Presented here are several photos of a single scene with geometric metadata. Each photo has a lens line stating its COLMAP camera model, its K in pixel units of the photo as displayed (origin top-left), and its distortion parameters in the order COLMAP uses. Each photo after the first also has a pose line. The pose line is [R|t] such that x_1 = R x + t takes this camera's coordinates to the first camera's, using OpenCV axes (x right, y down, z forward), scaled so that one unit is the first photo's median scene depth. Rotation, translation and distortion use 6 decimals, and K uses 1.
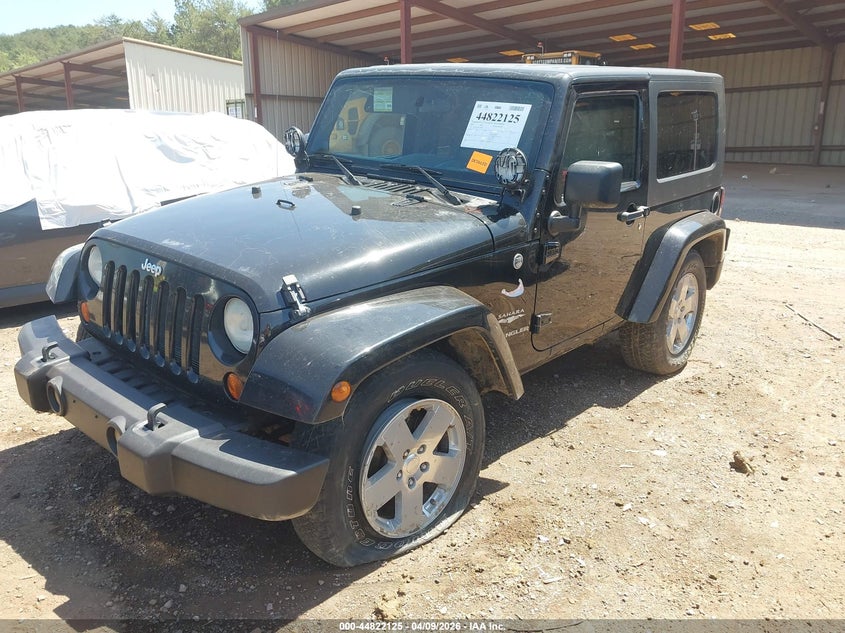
lens RADIAL K [[677.7, 0, 418.1], [0, 677.7, 319.5], [0, 0, 1]] dist [-0.025321, -0.004662]
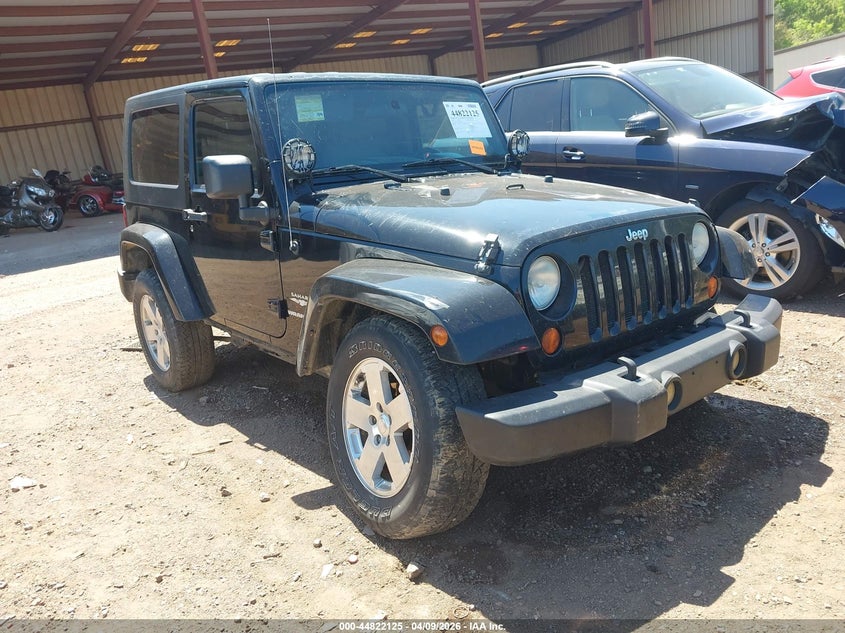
lens RADIAL K [[677.7, 0, 418.1], [0, 677.7, 319.5], [0, 0, 1]] dist [-0.025321, -0.004662]
pose [[0.175338, -0.312278, 0.933670, -1.182207], [0.354698, 0.904711, 0.235982, -0.278676], [-0.918393, 0.289794, 0.269394, 0.847800]]
